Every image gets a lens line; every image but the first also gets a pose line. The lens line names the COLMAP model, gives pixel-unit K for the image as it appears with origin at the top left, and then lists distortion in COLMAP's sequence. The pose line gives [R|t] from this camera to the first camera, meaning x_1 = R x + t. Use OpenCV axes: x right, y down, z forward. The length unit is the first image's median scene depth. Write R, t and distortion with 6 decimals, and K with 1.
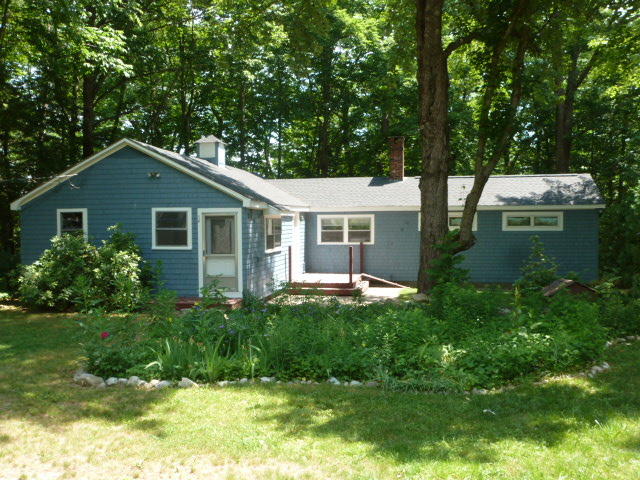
lens RADIAL K [[640.5, 0, 320.0], [0, 640.5, 240.0], [0, 0, 1]] dist [-0.029528, -0.000418]
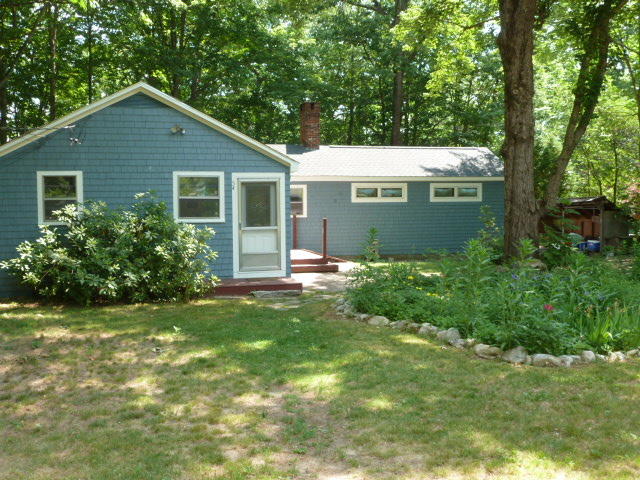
lens RADIAL K [[683.8, 0, 320.0], [0, 683.8, 240.0], [0, 0, 1]] dist [-0.015734, -0.012448]
pose [[0.904901, -0.027490, 0.424733, -0.454530], [0.014588, 0.999329, 0.033599, 0.009780], [-0.425372, -0.024208, 0.904695, 0.133856]]
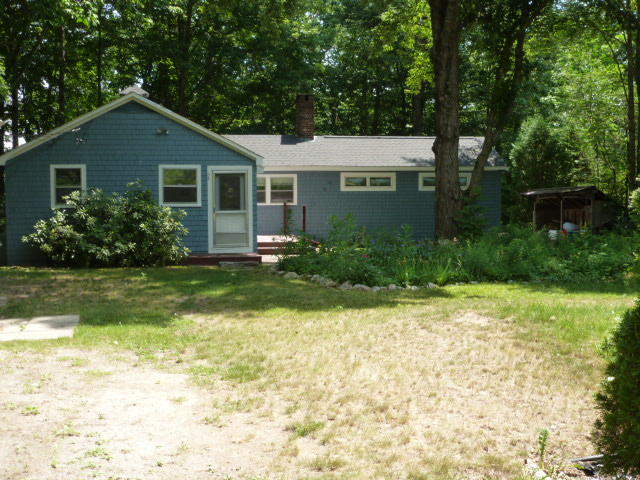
lens RADIAL K [[835.1, 0, 320.0], [0, 835.1, 240.0], [0, 0, 1]] dist [-0.009030, -0.008764]
pose [[0.933184, -0.020855, 0.358794, -0.485520], [0.008594, 0.999324, 0.035734, 0.021571], [-0.359297, -0.030263, 0.932732, -0.291152]]
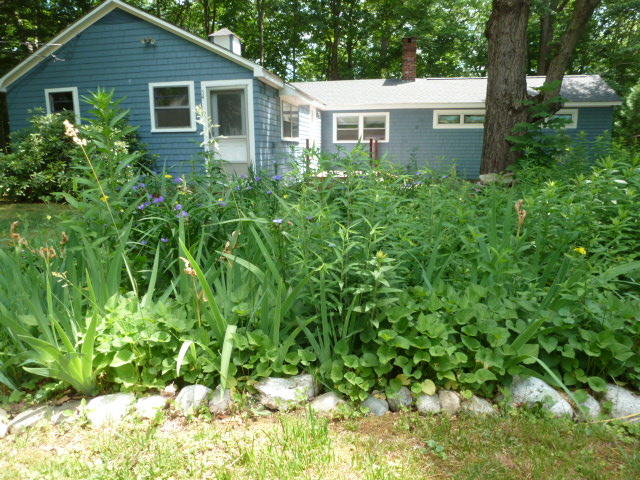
lens RADIAL K [[456.0, 0, 320.0], [0, 456.0, 240.0], [0, 0, 1]] dist [-0.078849, 0.031689]
pose [[0.999975, -0.002196, -0.006686, -0.029529], [0.003276, 0.986117, 0.166018, 0.057023], [0.006229, -0.166036, 0.986100, 0.368030]]
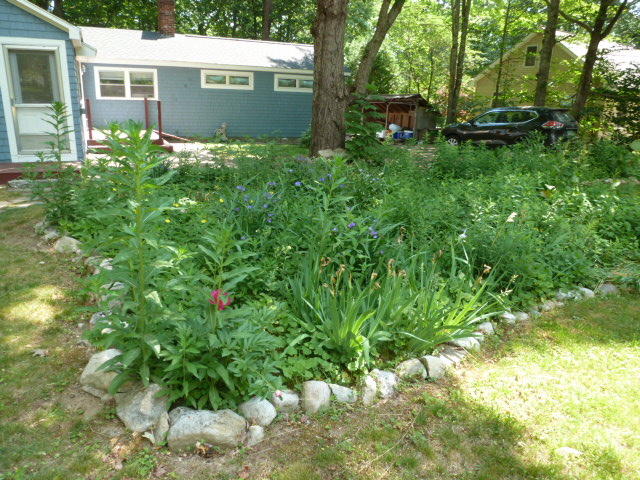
lens RADIAL K [[456.0, 0, 320.0], [0, 456.0, 240.0], [0, 0, 1]] dist [-0.078849, 0.031689]
pose [[0.814976, -0.137202, 0.563019, -0.193079], [-0.029788, 0.960365, 0.277150, 0.021283], [-0.578729, -0.242642, 0.778587, 0.352494]]
